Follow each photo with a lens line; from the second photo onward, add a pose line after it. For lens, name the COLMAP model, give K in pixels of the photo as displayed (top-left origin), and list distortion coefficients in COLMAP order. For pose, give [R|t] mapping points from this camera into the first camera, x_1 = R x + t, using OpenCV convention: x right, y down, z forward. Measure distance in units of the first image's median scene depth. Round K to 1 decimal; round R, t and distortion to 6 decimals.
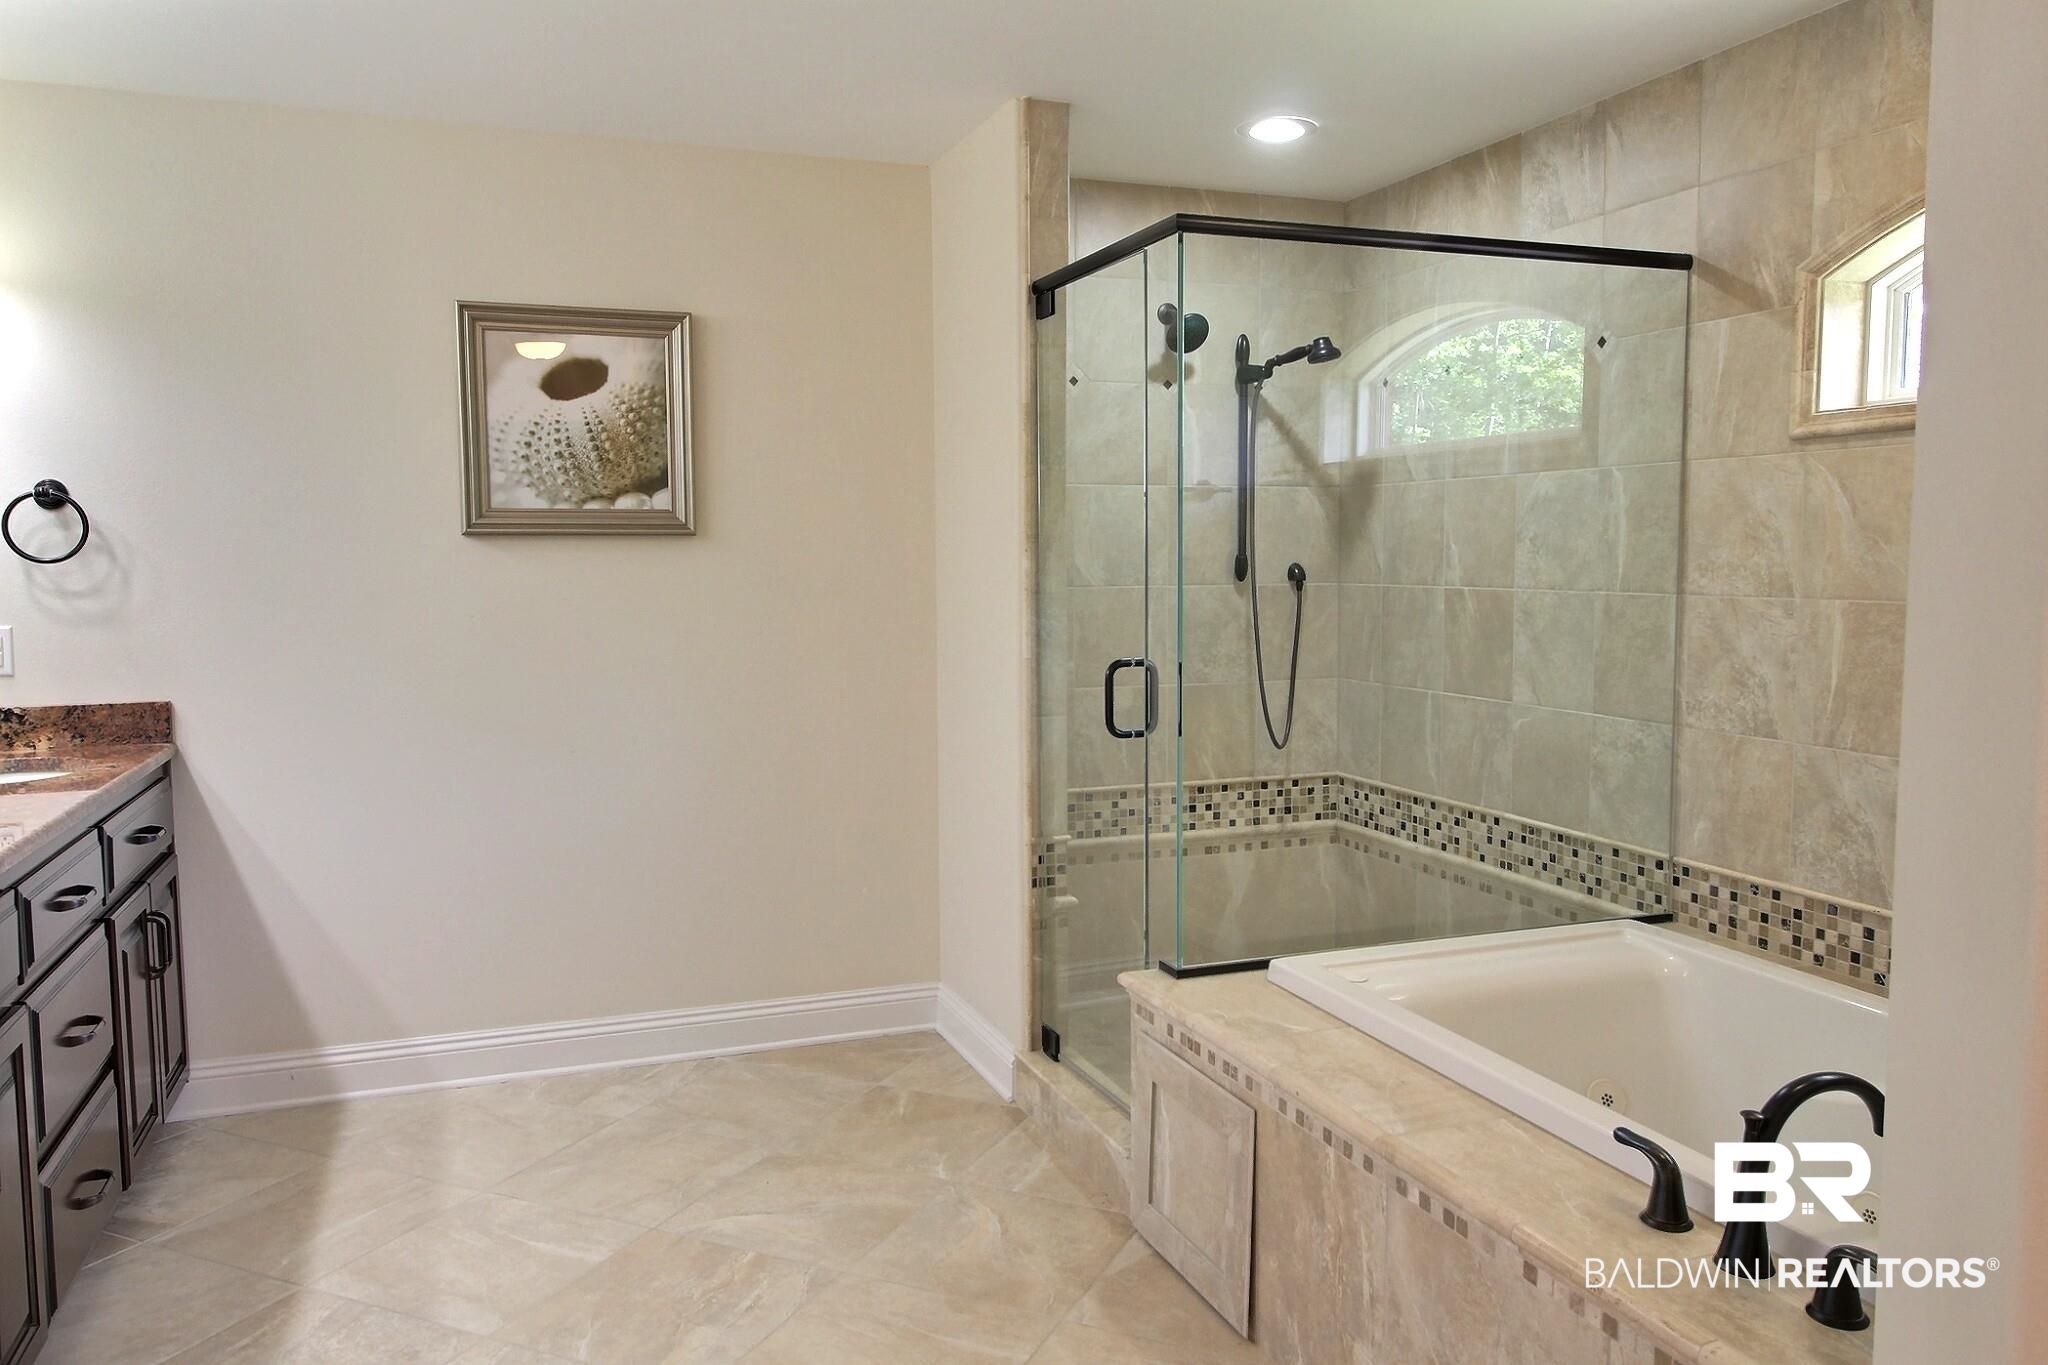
lens RADIAL K [[1484.4, 0, 1033.1], [0, 1484.4, 672.4], [0, 0, 1]] dist [0.005104, 0.002081]
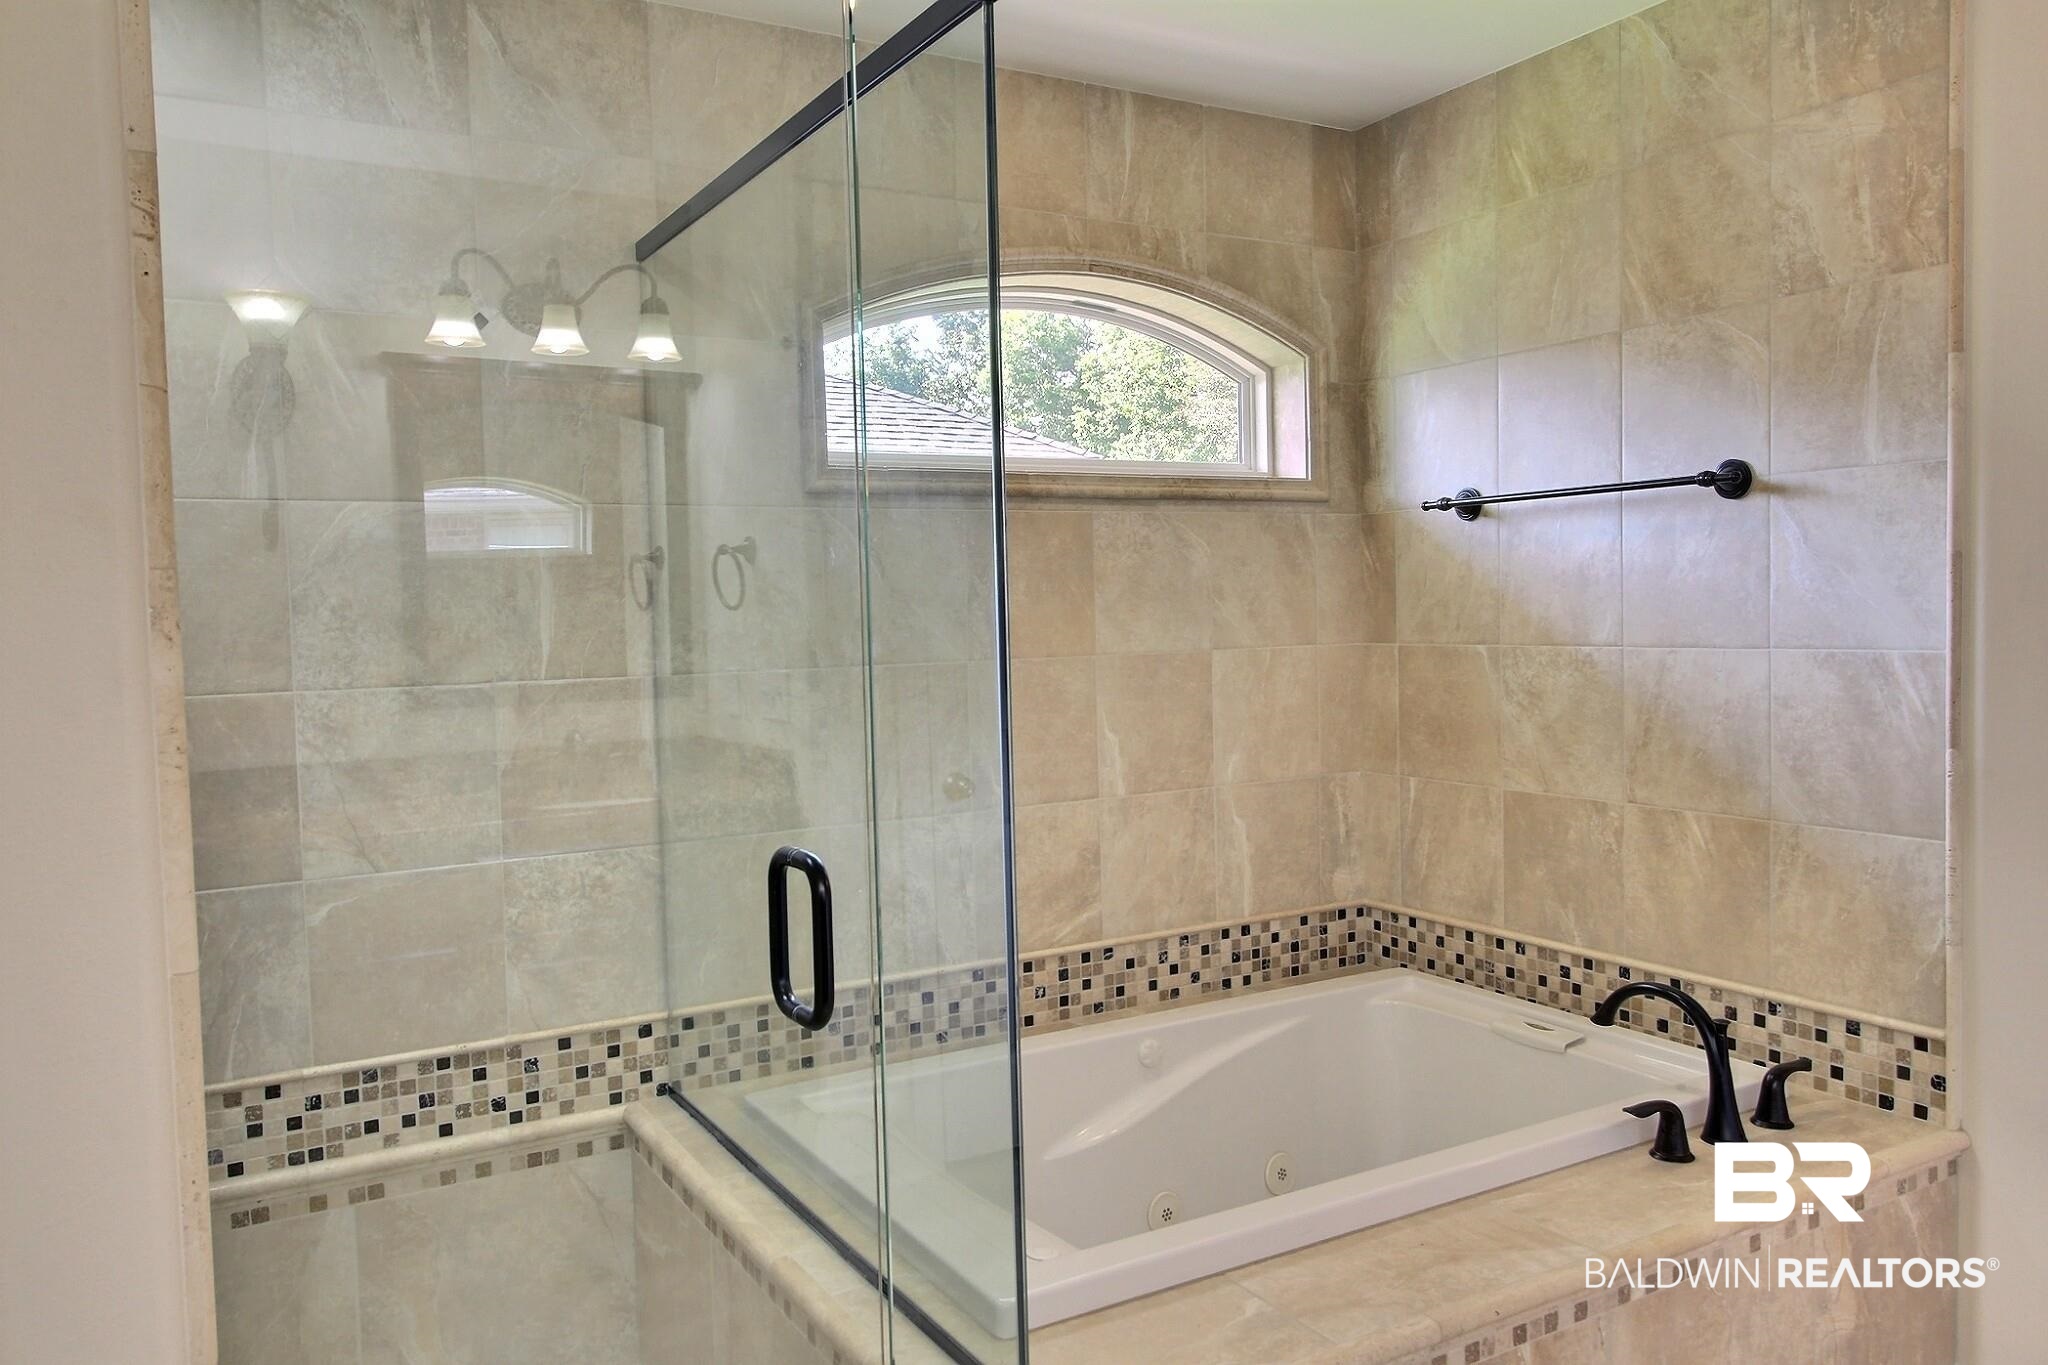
lens RADIAL K [[1505.4, 0, 1030.5], [0, 1505.4, 667.1], [0, 0, 1]] dist [0.006010, 0.001636]
pose [[-0.169858, -0.037014, 0.984773, -0.481805], [0.103575, 0.993089, 0.055192, -0.102713], [-0.980010, 0.111373, -0.164851, 1.202503]]
